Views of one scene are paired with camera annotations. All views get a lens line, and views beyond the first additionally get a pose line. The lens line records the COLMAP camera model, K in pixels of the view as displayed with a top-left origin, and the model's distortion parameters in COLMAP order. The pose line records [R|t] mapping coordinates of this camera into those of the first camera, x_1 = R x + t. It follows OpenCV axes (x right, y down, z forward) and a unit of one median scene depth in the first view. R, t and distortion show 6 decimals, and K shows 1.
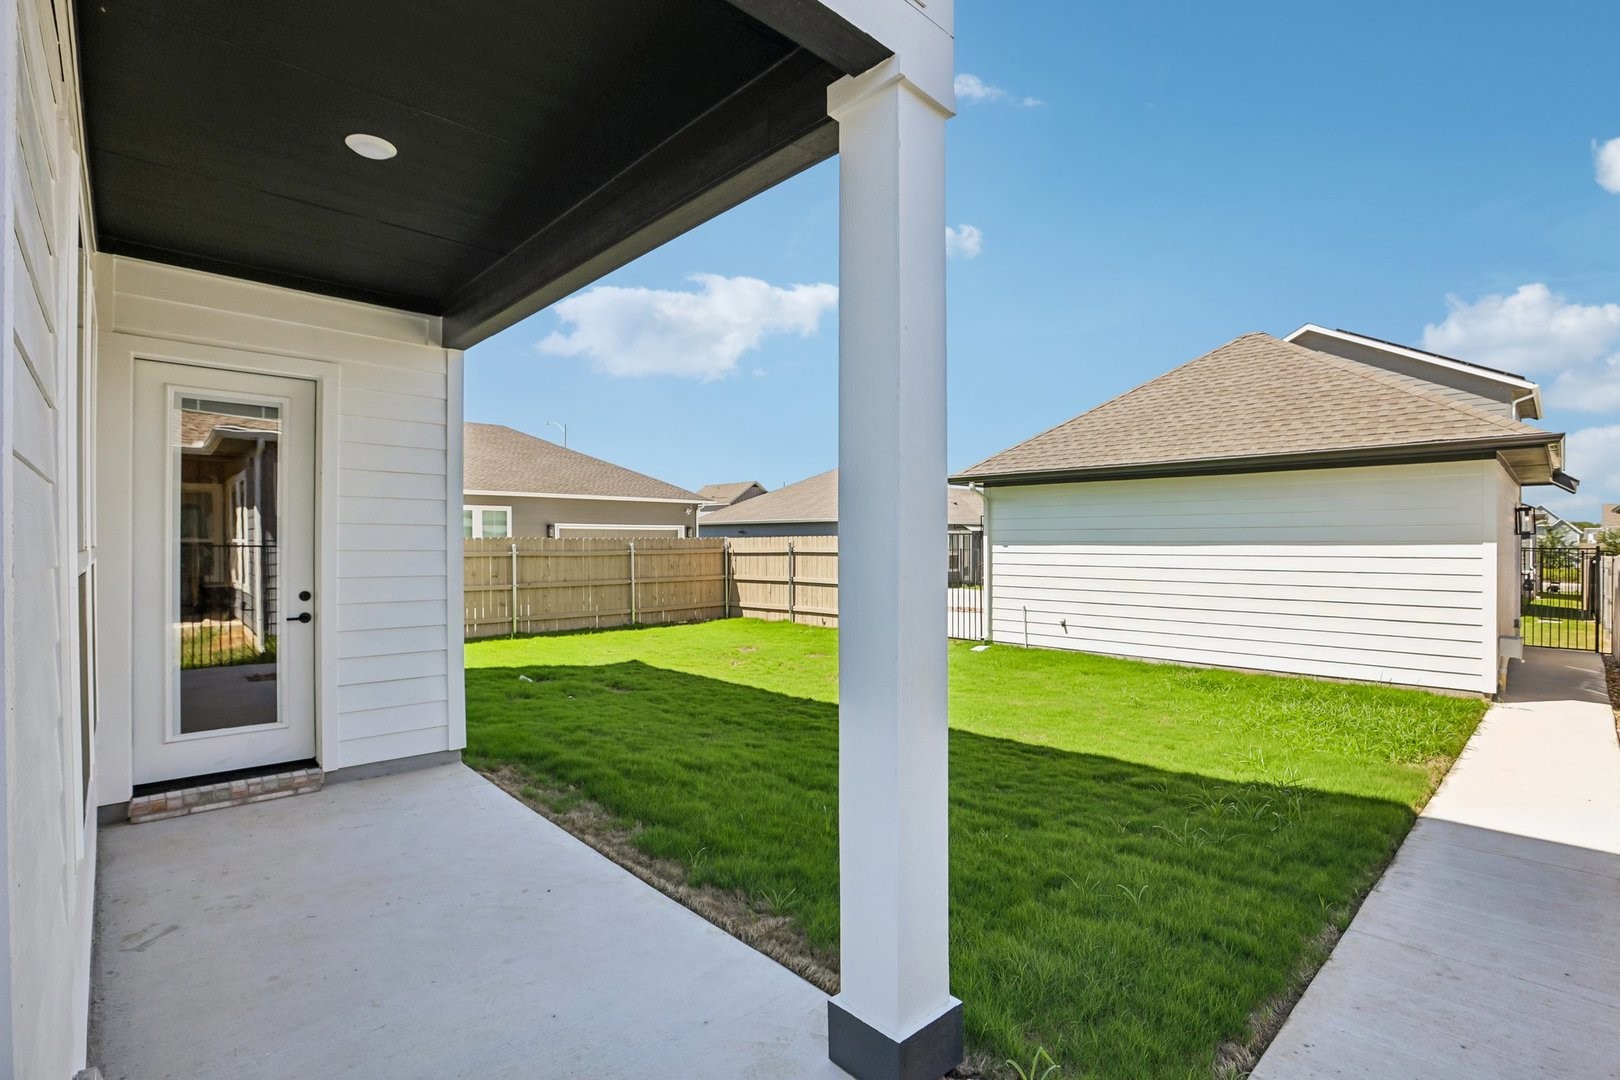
lens RADIAL K [[749.3, 0, 828.9], [0, 749.3, 533.3], [0, 0, 1]] dist [-0.051432, 0.018110]
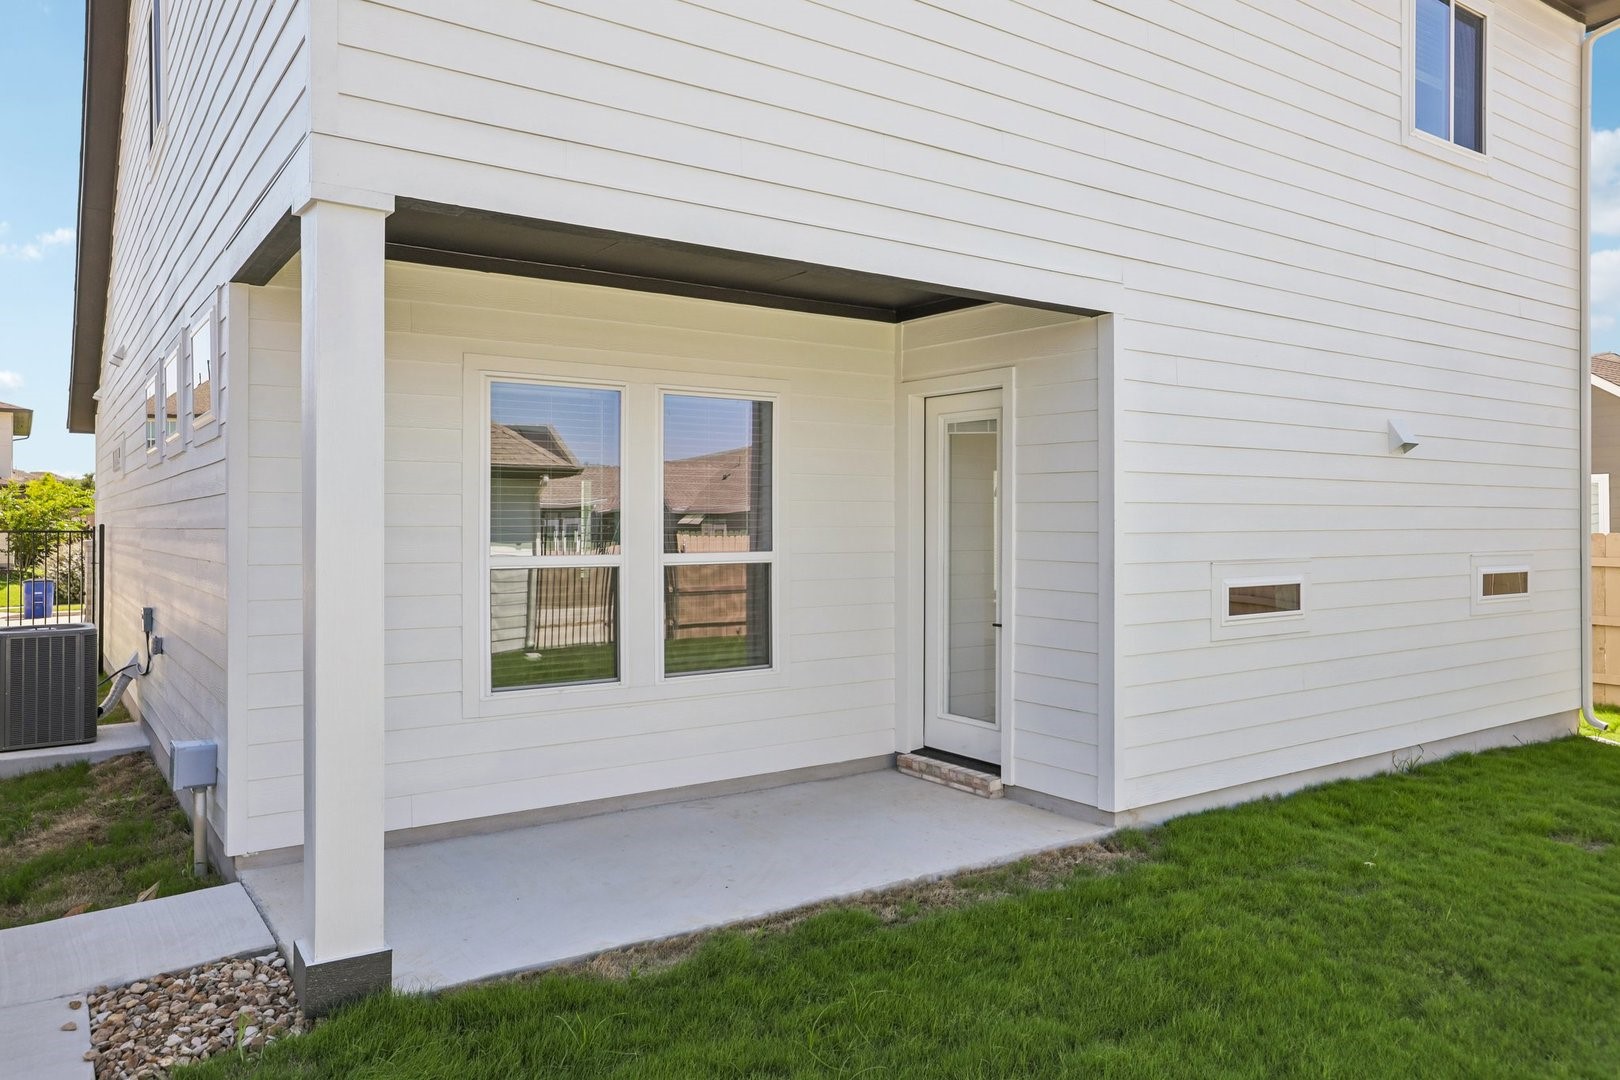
lens RADIAL K [[1134.9, 0, 810.0], [0, 1134.9, 540.0], [0, 0, 1]] dist [-0.001522, -0.000343]
pose [[-0.152544, -0.008144, -0.988263, 0.946792], [-0.008841, 0.999937, -0.006875, 0.013364], [0.988257, 0.007689, -0.152606, 1.071088]]
